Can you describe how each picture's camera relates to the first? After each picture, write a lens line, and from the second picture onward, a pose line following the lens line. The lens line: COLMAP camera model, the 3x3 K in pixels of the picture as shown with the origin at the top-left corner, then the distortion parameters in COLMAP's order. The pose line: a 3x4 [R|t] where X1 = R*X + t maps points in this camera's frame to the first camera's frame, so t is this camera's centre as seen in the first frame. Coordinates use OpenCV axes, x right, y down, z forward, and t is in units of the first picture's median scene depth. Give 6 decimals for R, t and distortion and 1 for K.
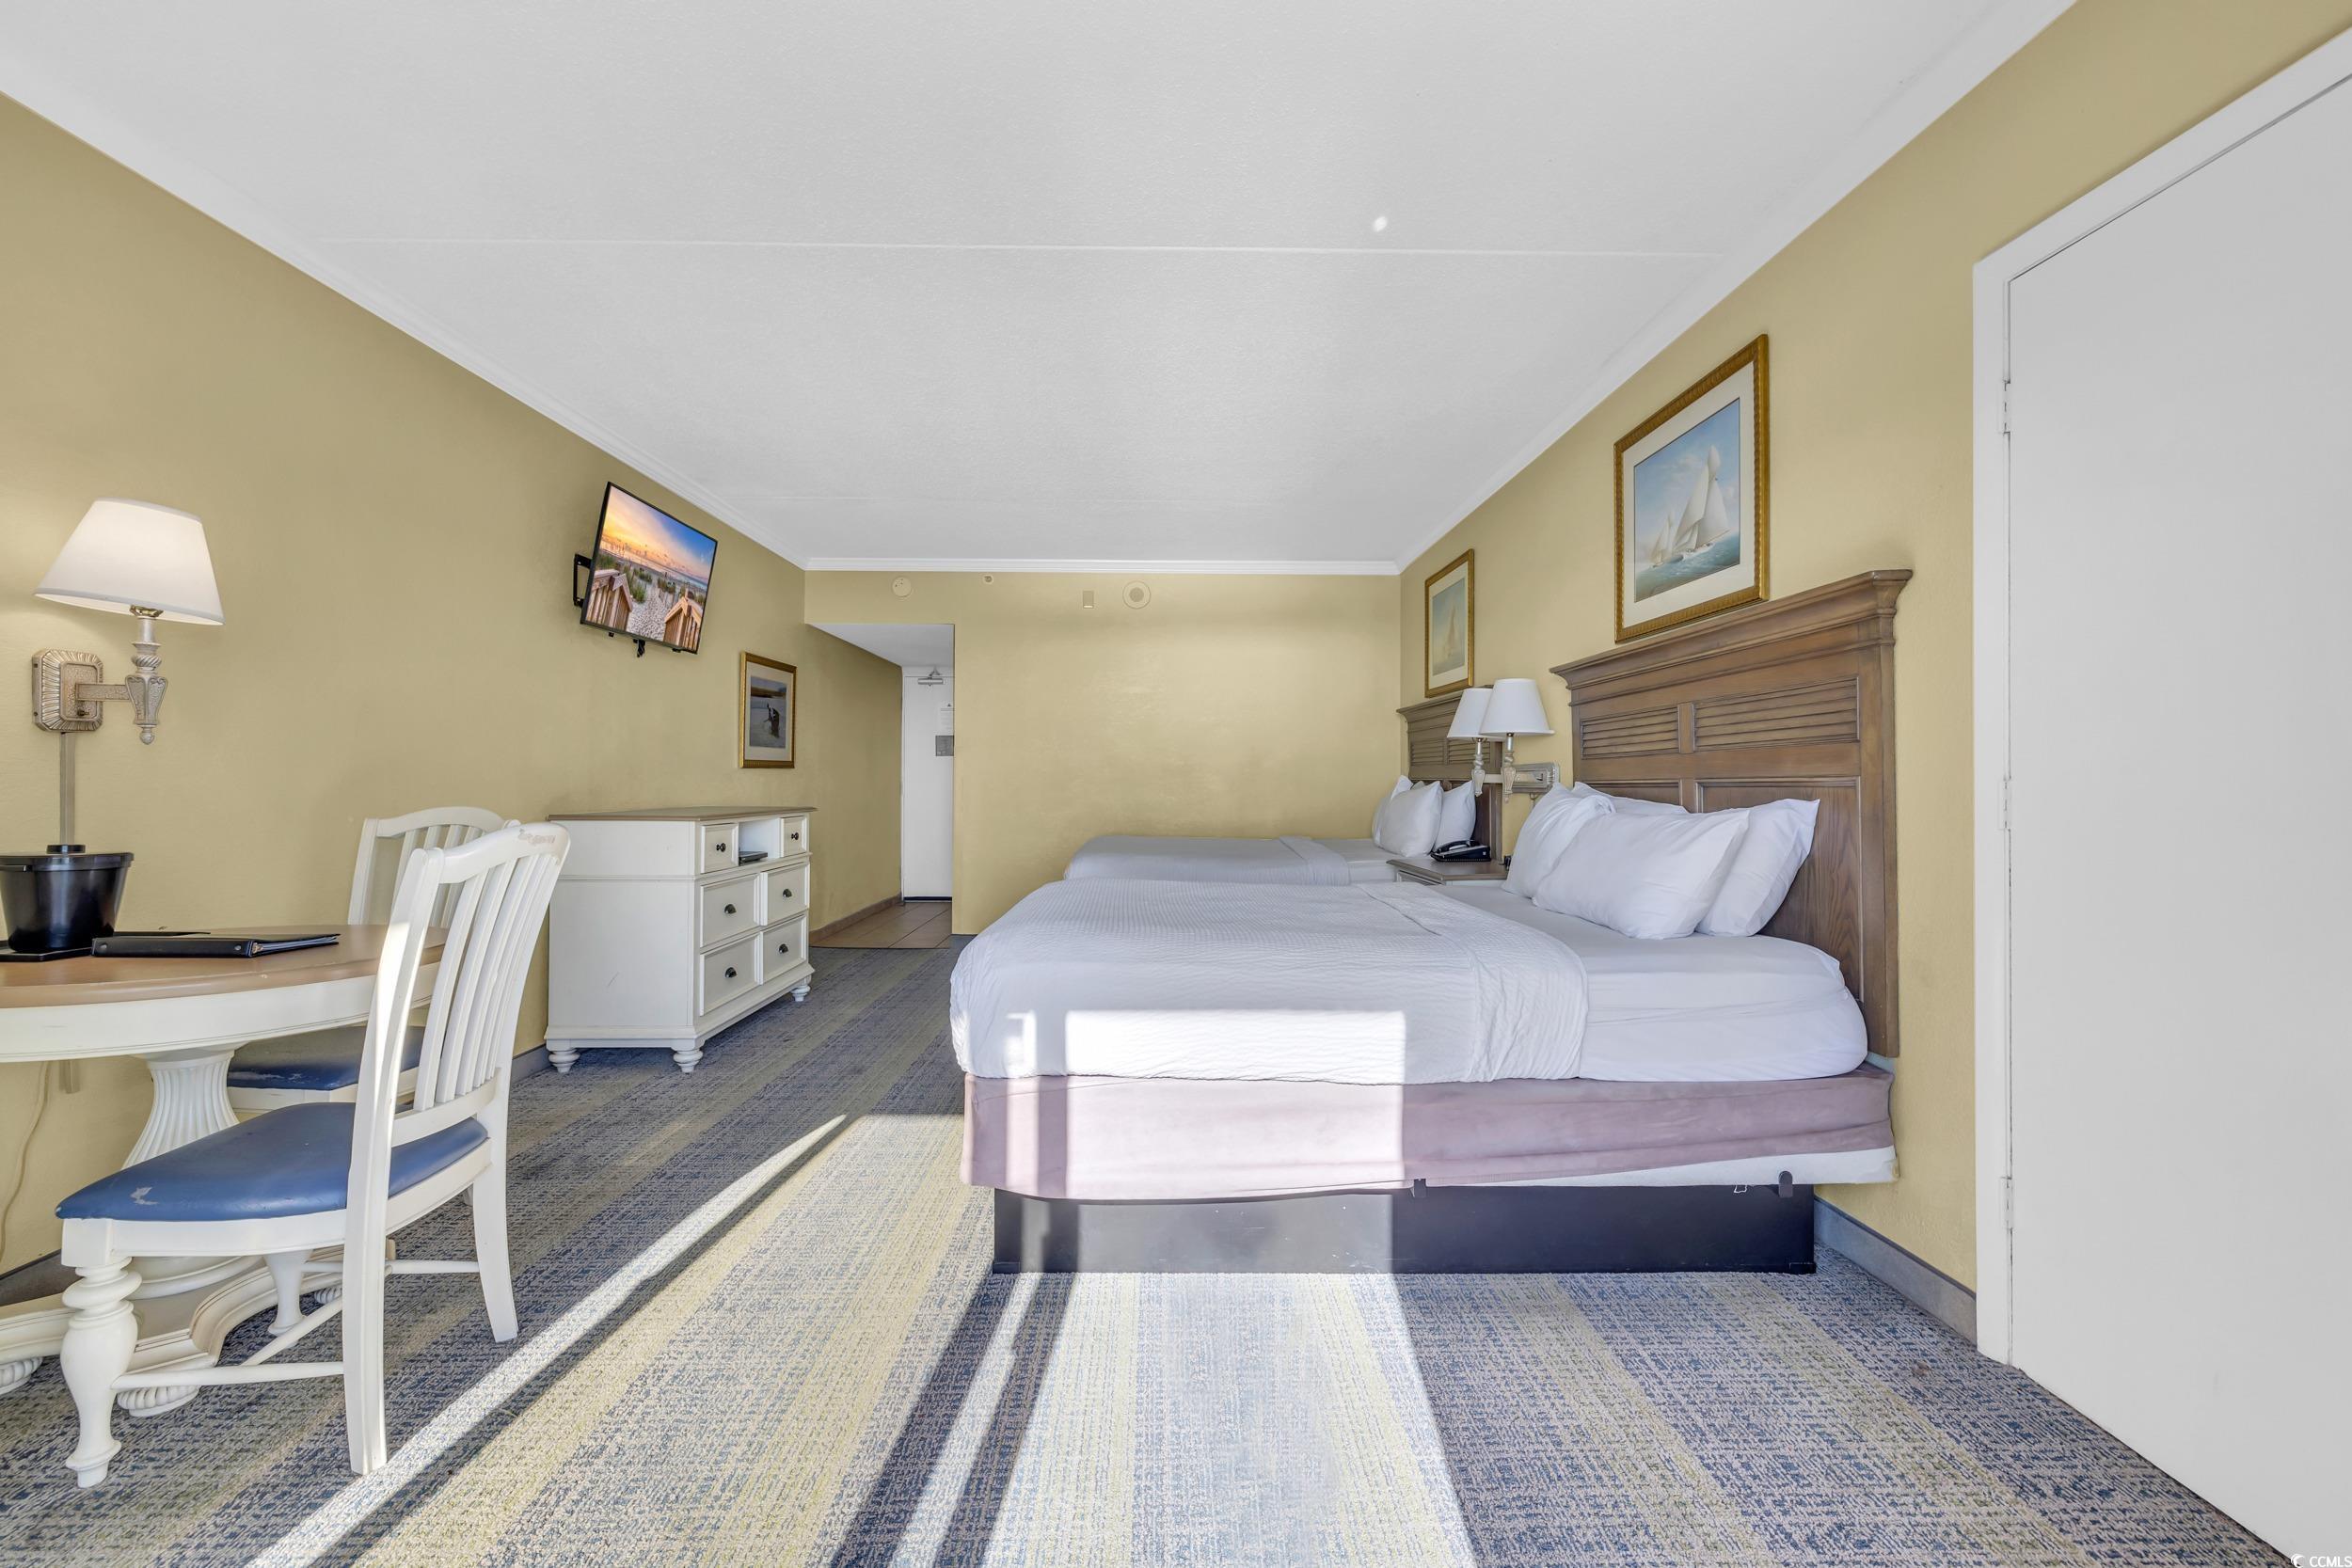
lens RADIAL K [[989.3, 0, 1172.3], [0, 989.3, 780.9], [0, 0, 1]] dist [-0.000512, 0.000375]
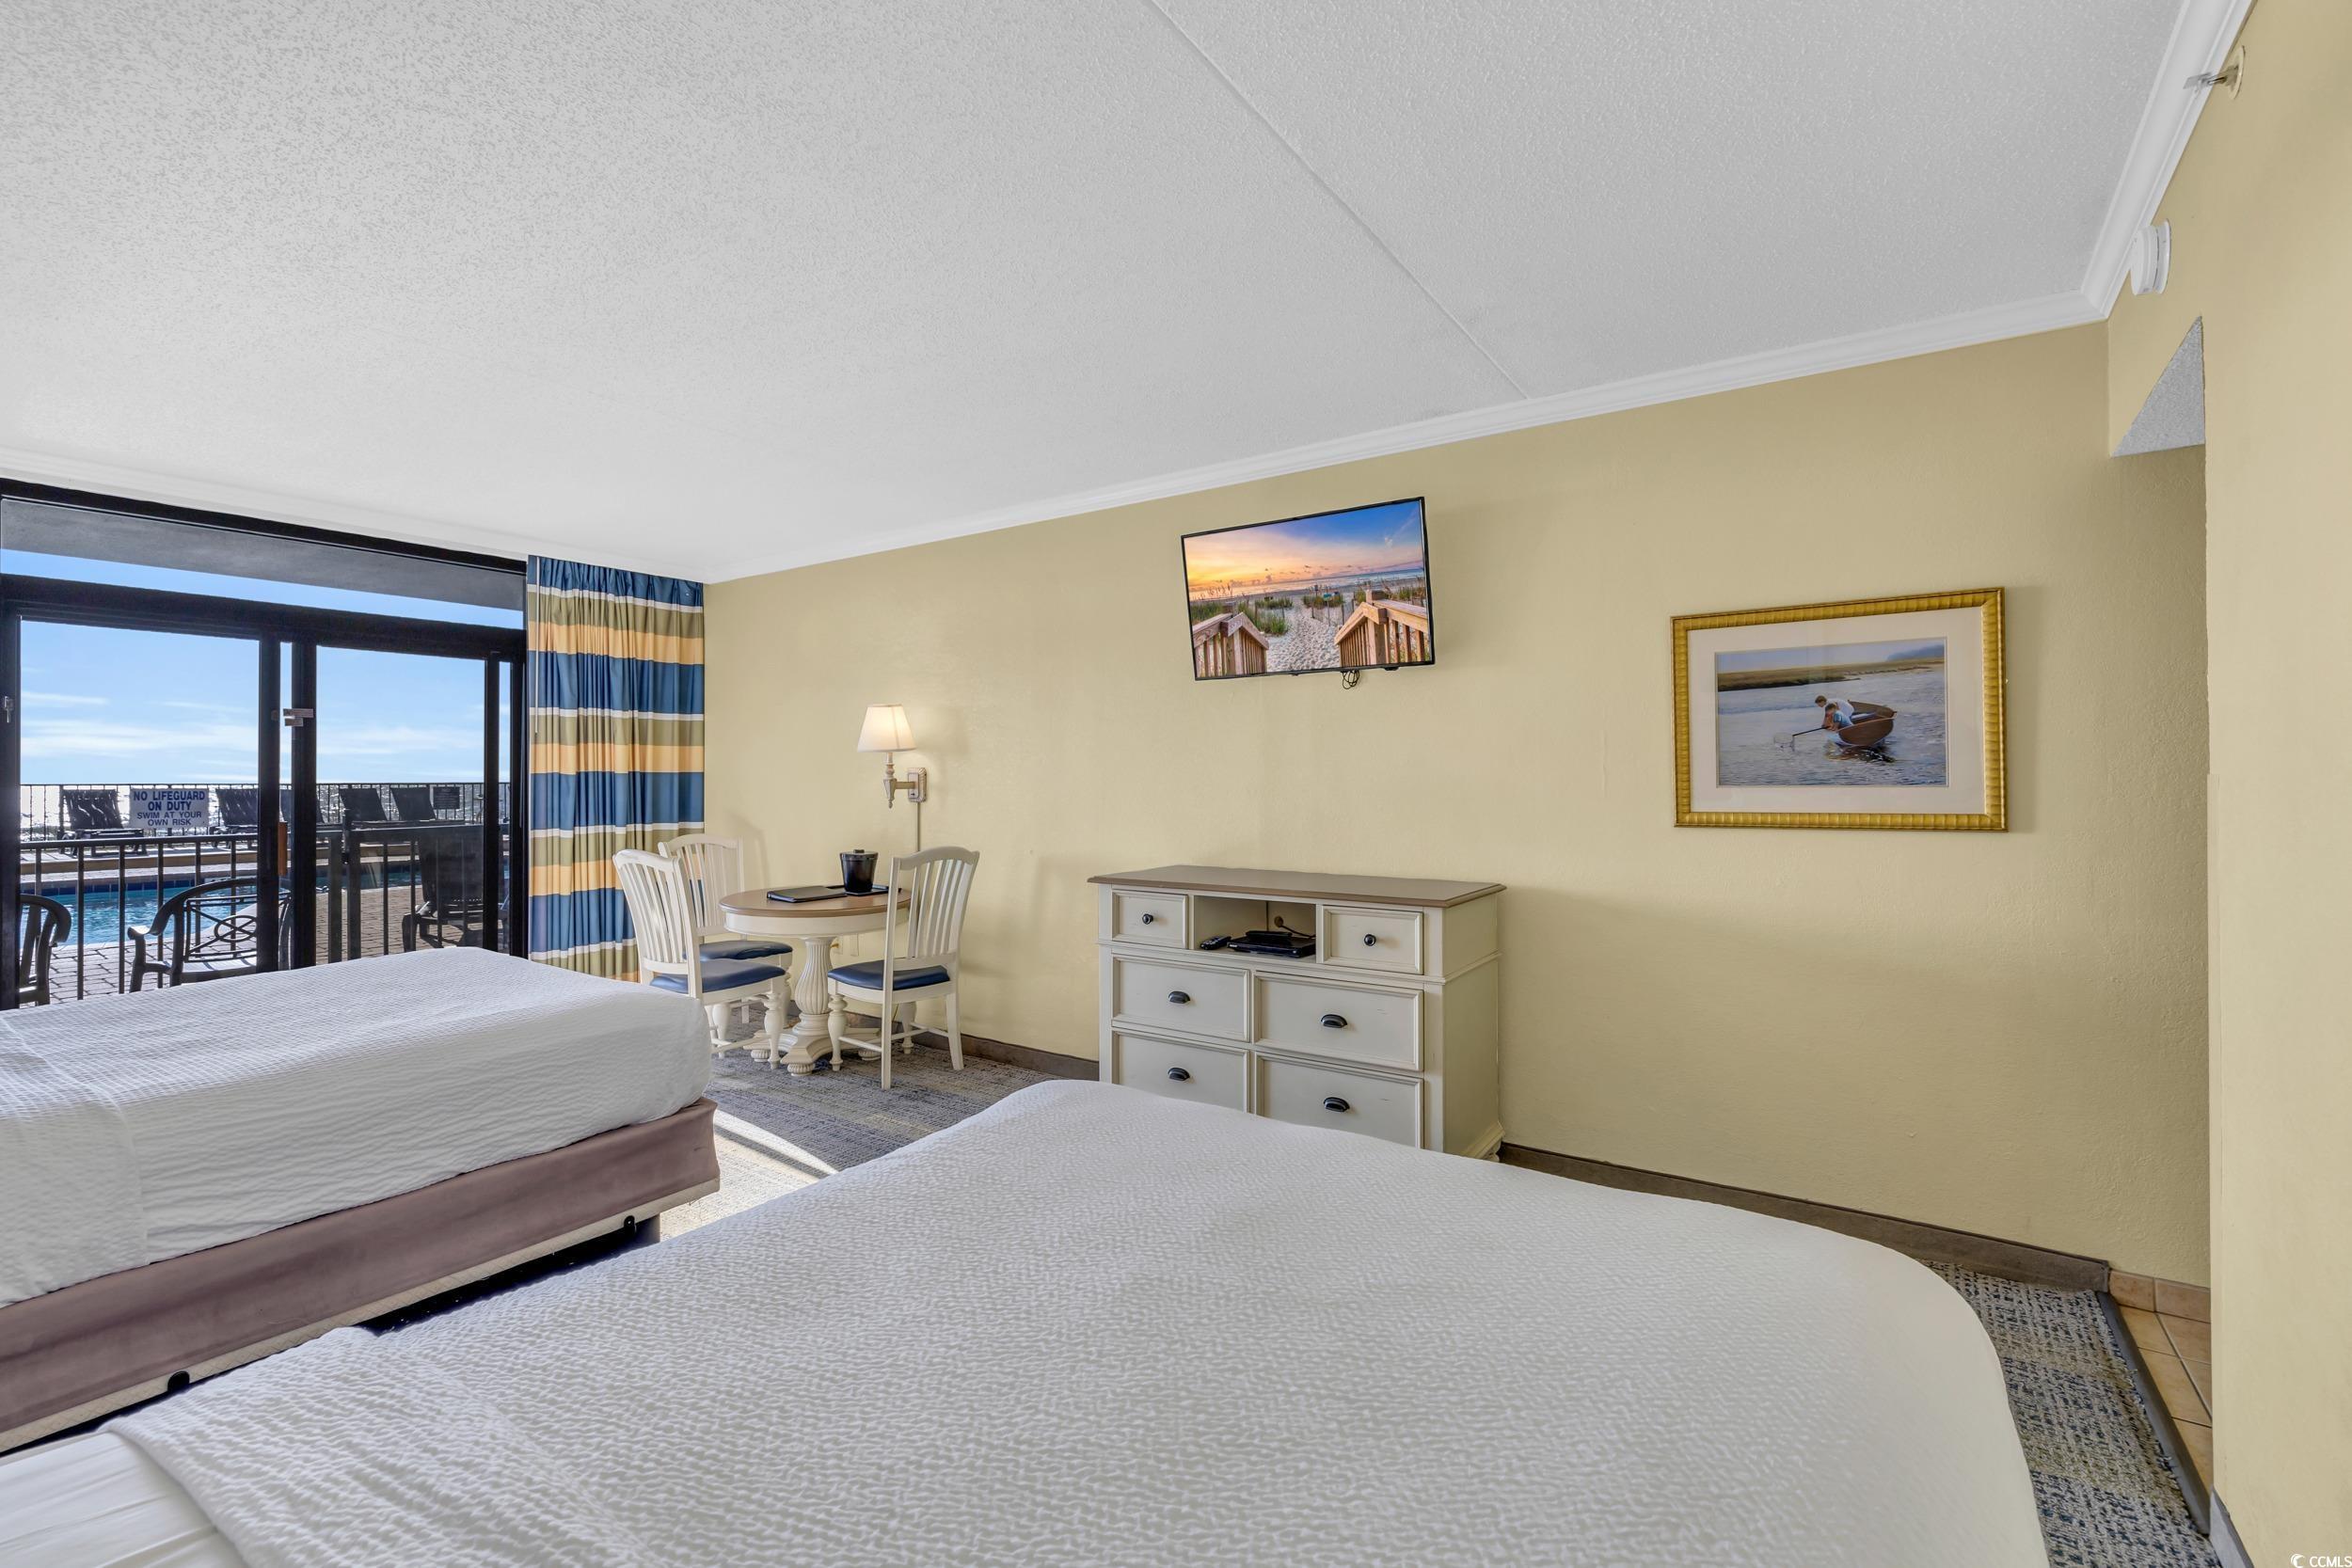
lens RADIAL K [[1056.6, 0, 1165.9], [0, 1056.6, 776.8], [0, 0, 1]] dist [0.021132, 0.000713]
pose [[-0.560508, 0.003872, -0.828140, 0.298867], [0.000764, 0.999991, 0.004159, -0.059428], [0.828149, 0.001699, -0.560506, 1.468260]]
